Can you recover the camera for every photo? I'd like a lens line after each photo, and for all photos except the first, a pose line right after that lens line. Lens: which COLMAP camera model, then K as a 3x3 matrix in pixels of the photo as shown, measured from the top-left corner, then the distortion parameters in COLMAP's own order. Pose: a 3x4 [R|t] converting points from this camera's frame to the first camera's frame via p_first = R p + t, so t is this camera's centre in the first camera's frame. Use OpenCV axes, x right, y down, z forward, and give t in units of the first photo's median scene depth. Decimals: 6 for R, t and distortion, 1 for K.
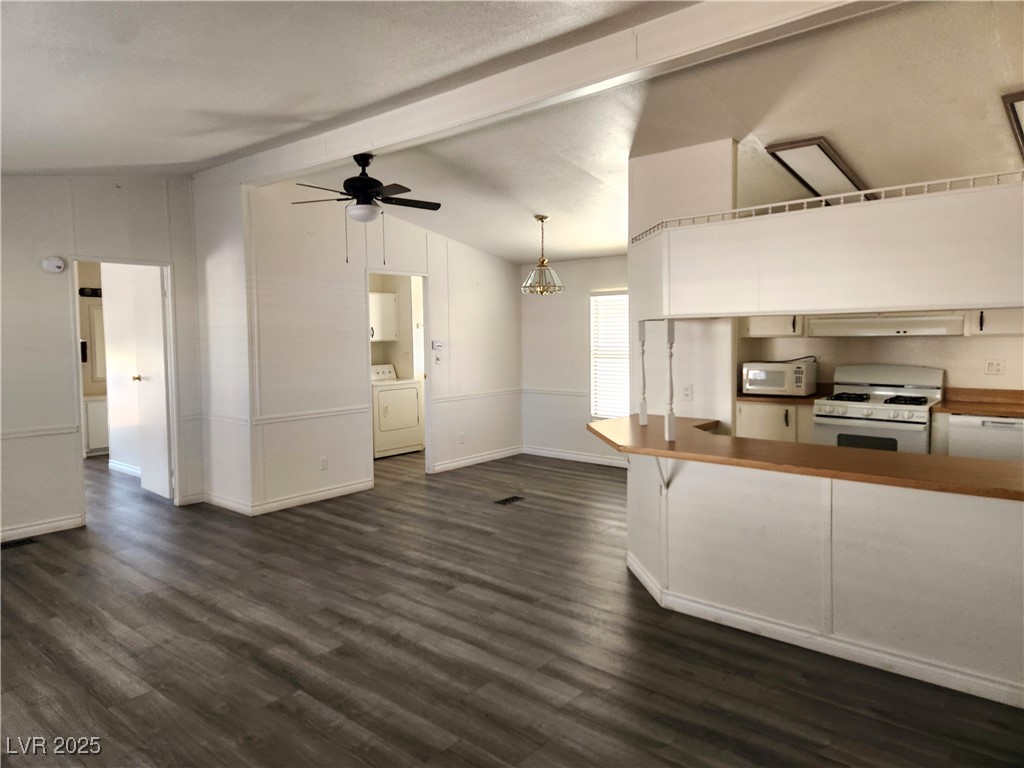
lens RADIAL K [[674.3, 0, 514.0], [0, 674.3, 389.0], [0, 0, 1]] dist [0.067309, -0.058127]
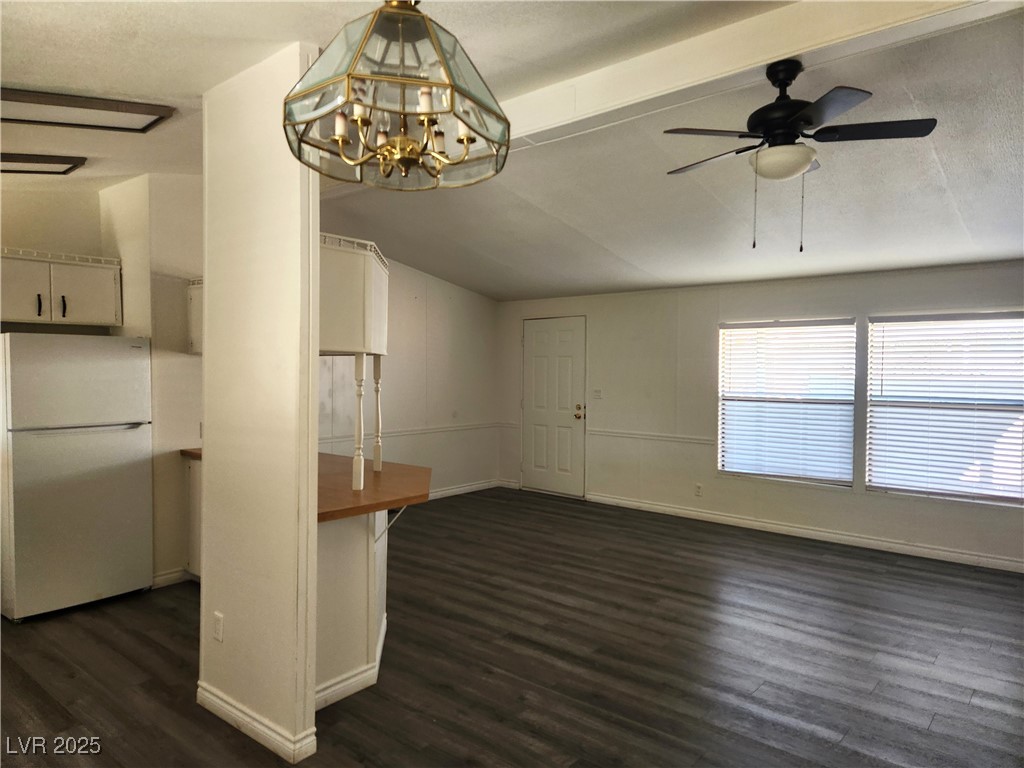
lens RADIAL K [[674.3, 0, 514.0], [0, 674.3, 389.0], [0, 0, 1]] dist [0.067309, -0.058127]
pose [[-0.999963, 0.008407, -0.001978, 0.020322], [0.008117, 0.993093, 0.117052, -0.186371], [0.002948, 0.117032, -0.993124, 2.190174]]
